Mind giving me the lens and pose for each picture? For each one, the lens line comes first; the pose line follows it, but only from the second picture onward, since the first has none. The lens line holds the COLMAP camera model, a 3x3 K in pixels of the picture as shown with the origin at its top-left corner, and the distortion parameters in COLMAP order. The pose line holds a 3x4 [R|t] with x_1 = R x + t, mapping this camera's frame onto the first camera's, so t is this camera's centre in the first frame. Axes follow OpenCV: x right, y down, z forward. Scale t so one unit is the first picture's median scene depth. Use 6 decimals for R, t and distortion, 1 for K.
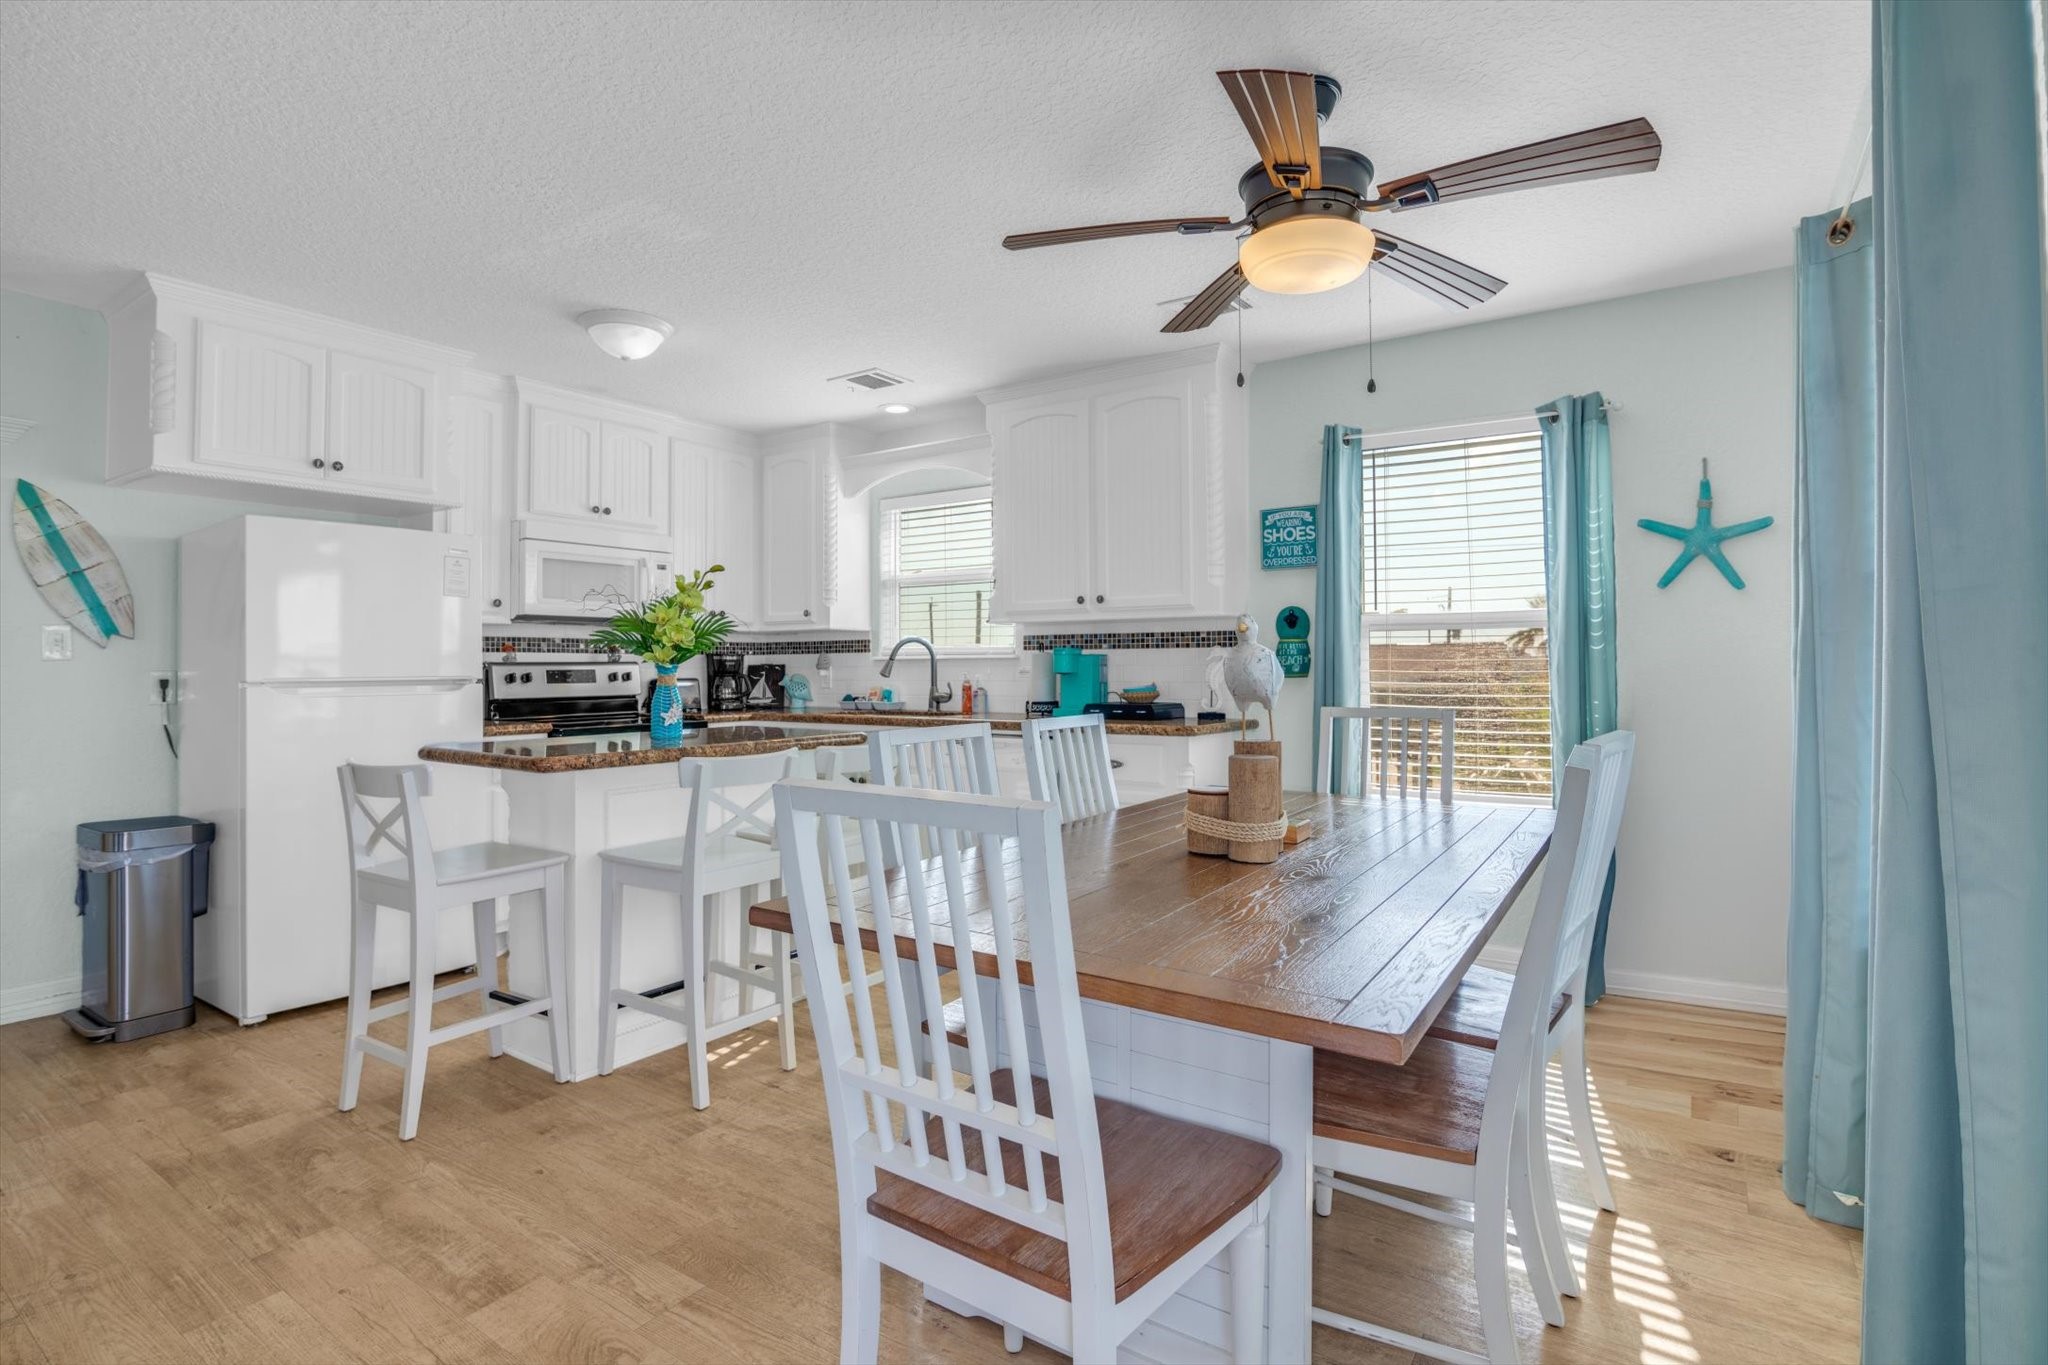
lens RADIAL K [[985.6, 0, 983.7], [0, 985.6, 655.5], [0, 0, 1]] dist [-0.000228, -0.000518]
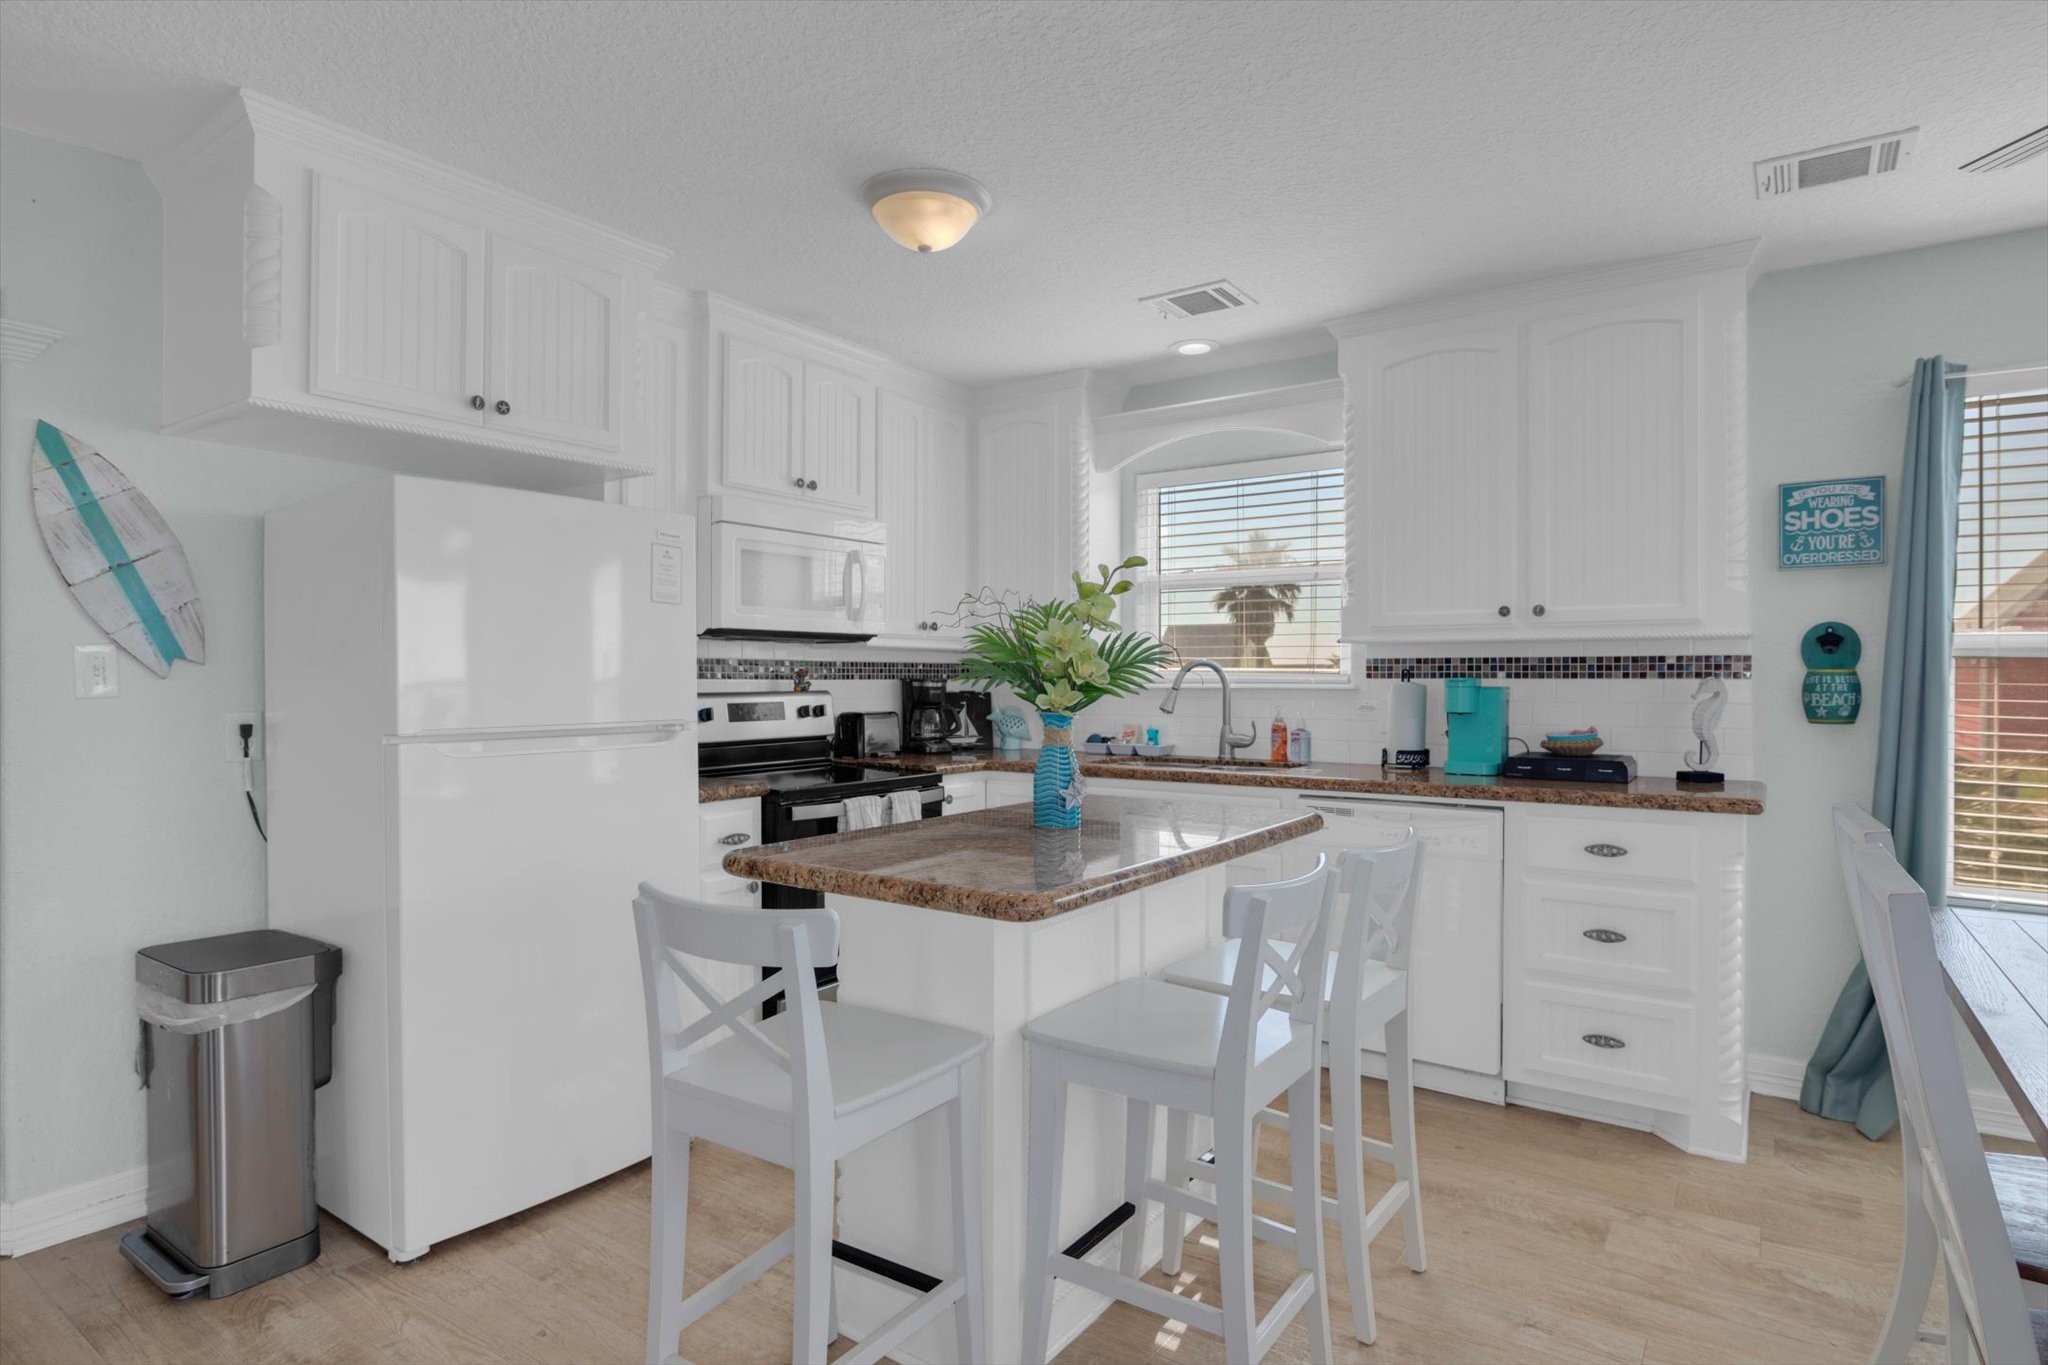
lens RADIAL K [[1061.9, 0, 983.7], [0, 1061.9, 686.5], [0, 0, 1]] dist [-0.003170, -0.000312]
pose [[0.999964, 0.004777, -0.007019, -0.292663], [-0.004638, 0.999797, 0.019630, -0.016676], [0.007112, -0.019597, 0.999783, 0.252106]]
